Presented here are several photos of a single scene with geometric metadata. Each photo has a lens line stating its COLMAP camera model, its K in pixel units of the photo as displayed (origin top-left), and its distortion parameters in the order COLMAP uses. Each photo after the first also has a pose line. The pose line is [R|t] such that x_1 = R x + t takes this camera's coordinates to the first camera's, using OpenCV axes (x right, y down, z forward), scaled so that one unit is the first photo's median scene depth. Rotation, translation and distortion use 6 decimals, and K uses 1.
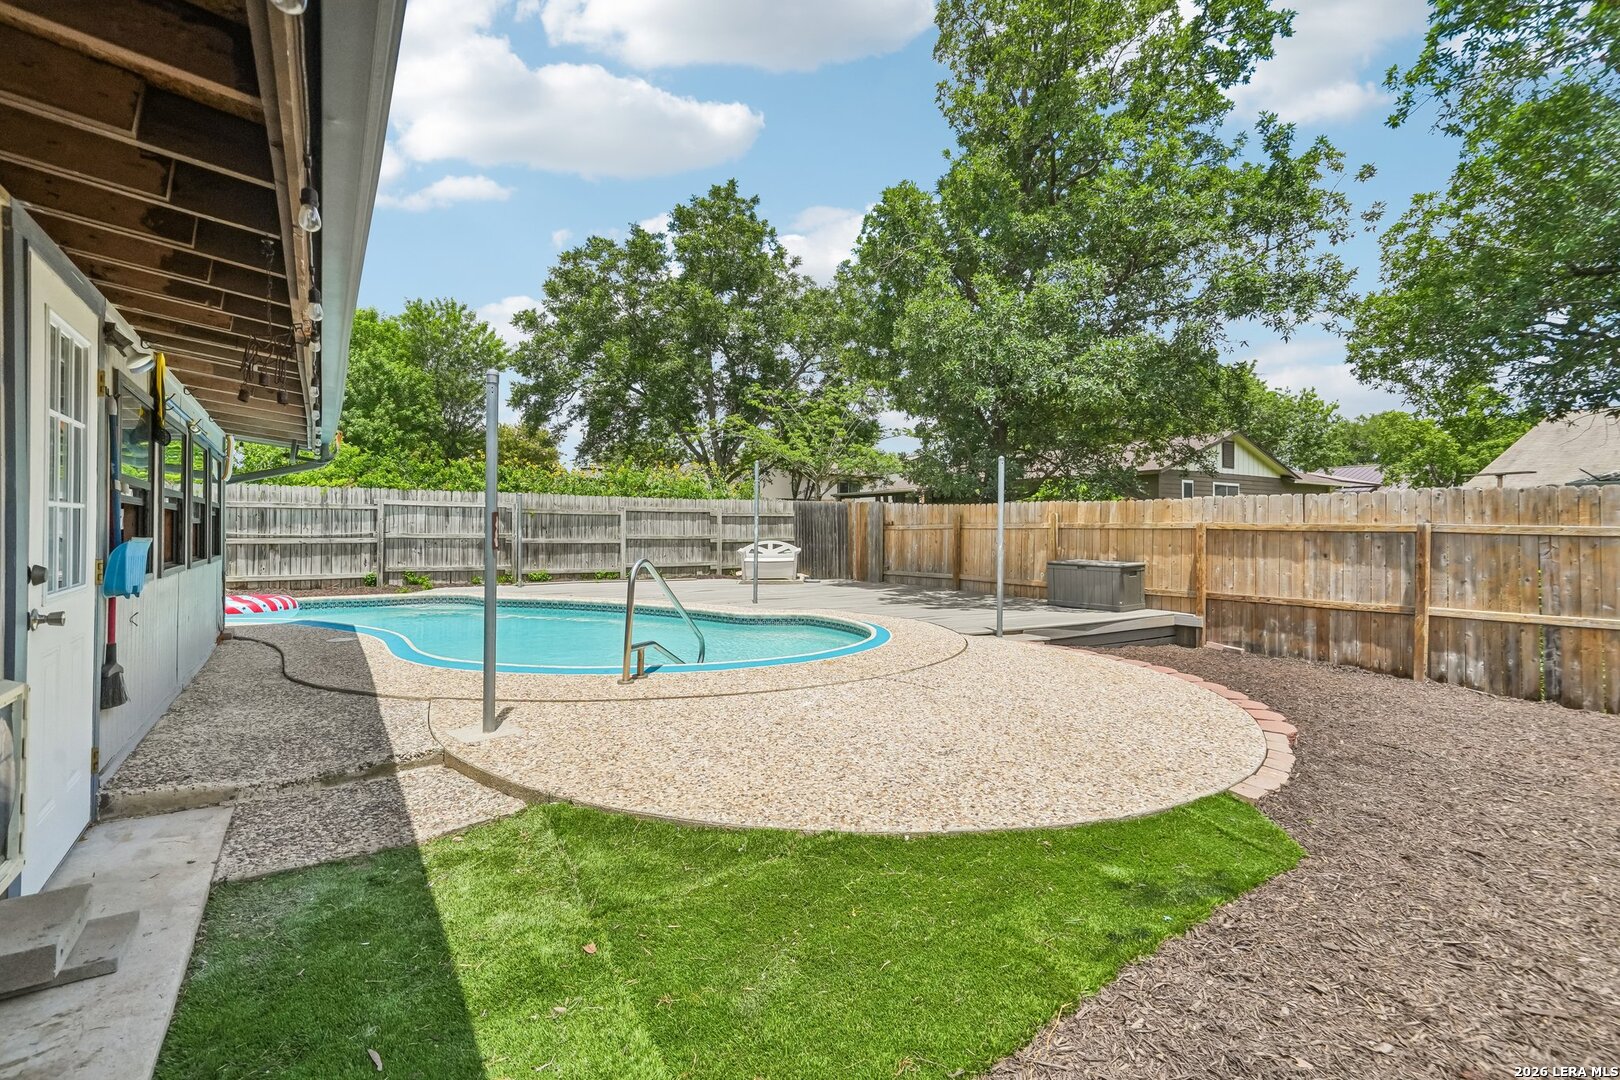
lens RADIAL K [[725.2, 0, 808.1], [0, 725.2, 535.4], [0, 0, 1]] dist [-0.001196, 0.005424]
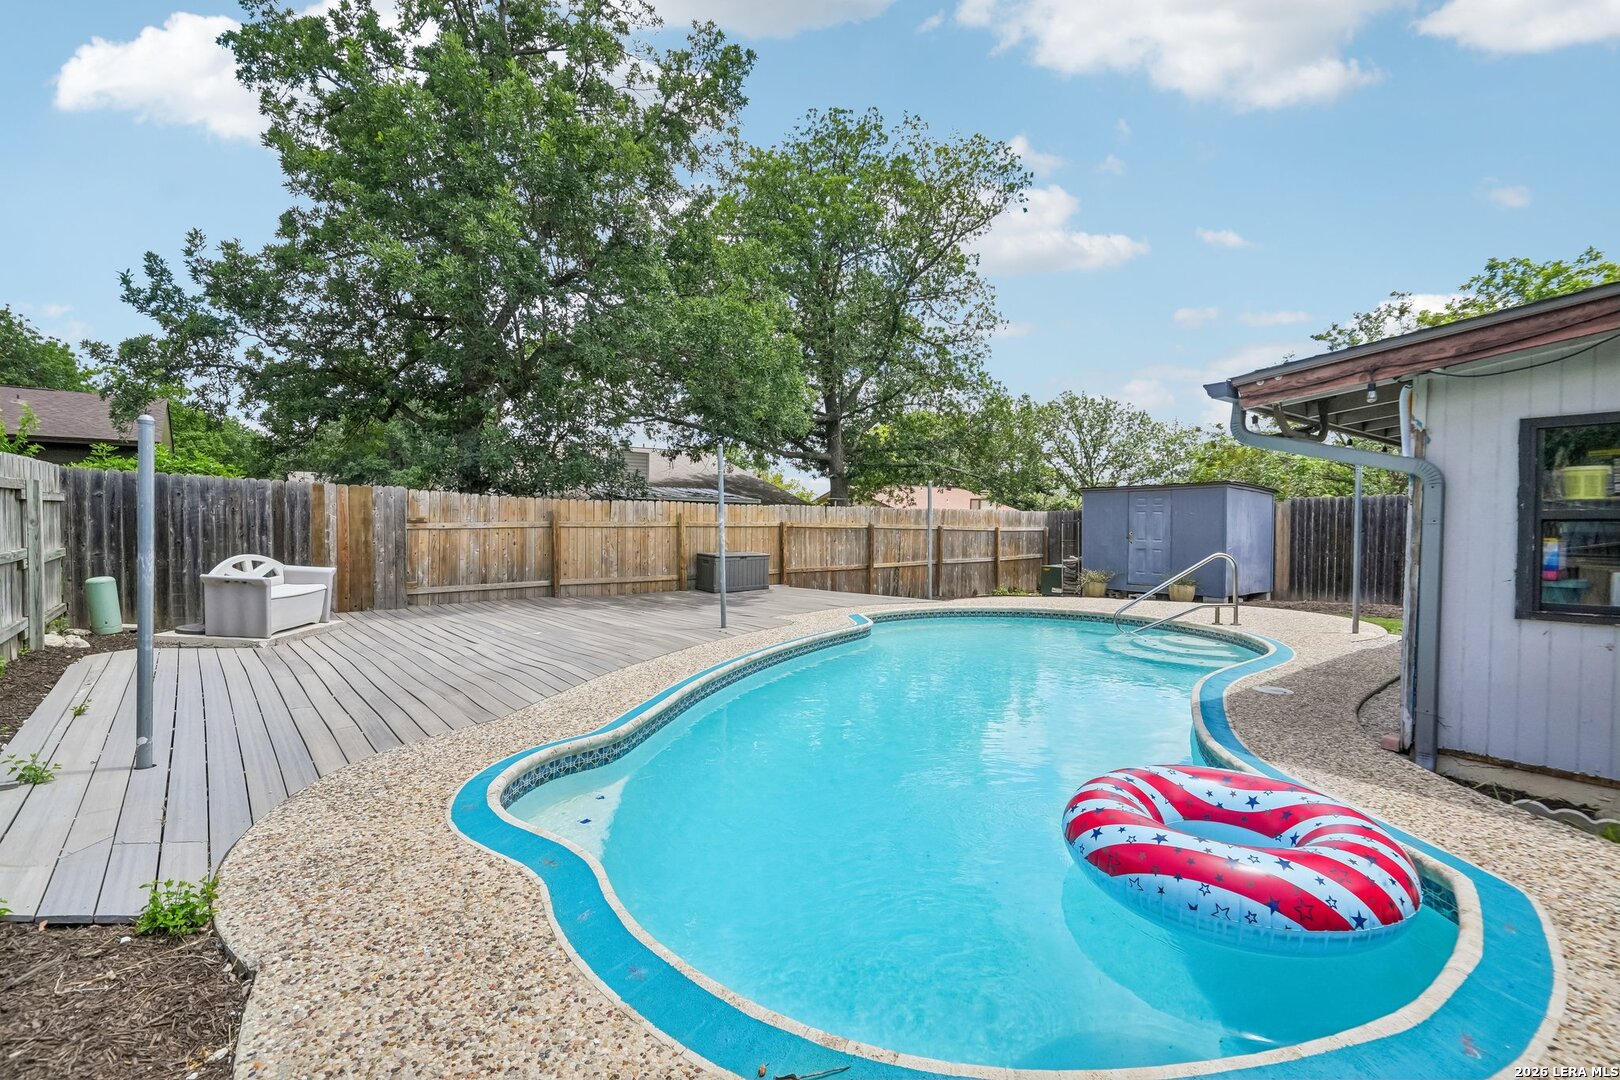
lens RADIAL K [[725.2, 0, 808.1], [0, 725.2, 535.4], [0, 0, 1]] dist [-0.001196, 0.005424]
pose [[-0.098923, -0.023270, 0.994823, -0.672010], [0.001153, 0.999723, 0.023500, -0.018901], [-0.995094, 0.003471, -0.098869, 0.780933]]
